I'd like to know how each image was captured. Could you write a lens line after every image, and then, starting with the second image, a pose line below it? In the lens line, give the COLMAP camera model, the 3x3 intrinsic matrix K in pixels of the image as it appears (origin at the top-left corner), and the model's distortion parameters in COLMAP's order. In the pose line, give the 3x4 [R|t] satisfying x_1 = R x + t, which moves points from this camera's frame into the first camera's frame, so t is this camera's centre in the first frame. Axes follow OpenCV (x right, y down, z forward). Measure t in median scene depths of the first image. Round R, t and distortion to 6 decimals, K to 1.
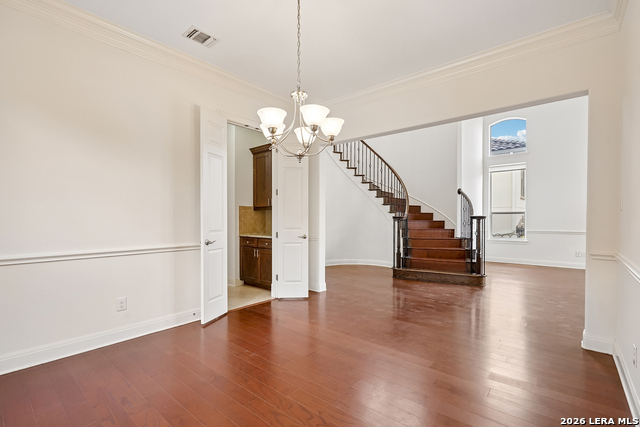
lens RADIAL K [[294.8, 0, 320.2], [0, 294.8, 216.3], [0, 0, 1]] dist [-0.006596, -0.000343]
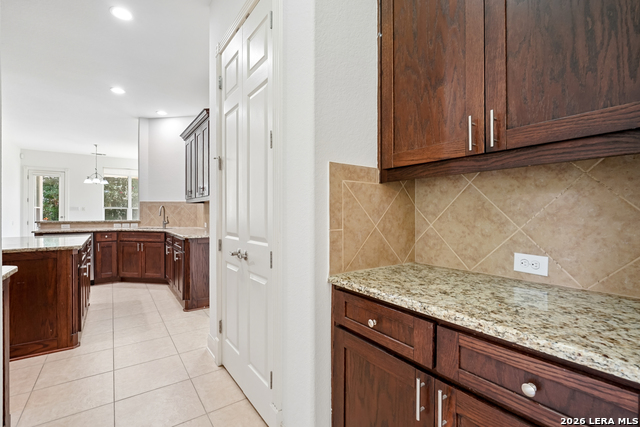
lens RADIAL K [[294.8, 0, 321.3], [0, 294.8, 214.9], [0, 0, 1]] dist [-0.006596, -0.000343]
pose [[0.967466, 0.004313, -0.252963, -0.213656], [-0.003354, 0.999985, 0.004219, 0.008817], [0.252977, -0.003234, 0.967467, 0.736856]]
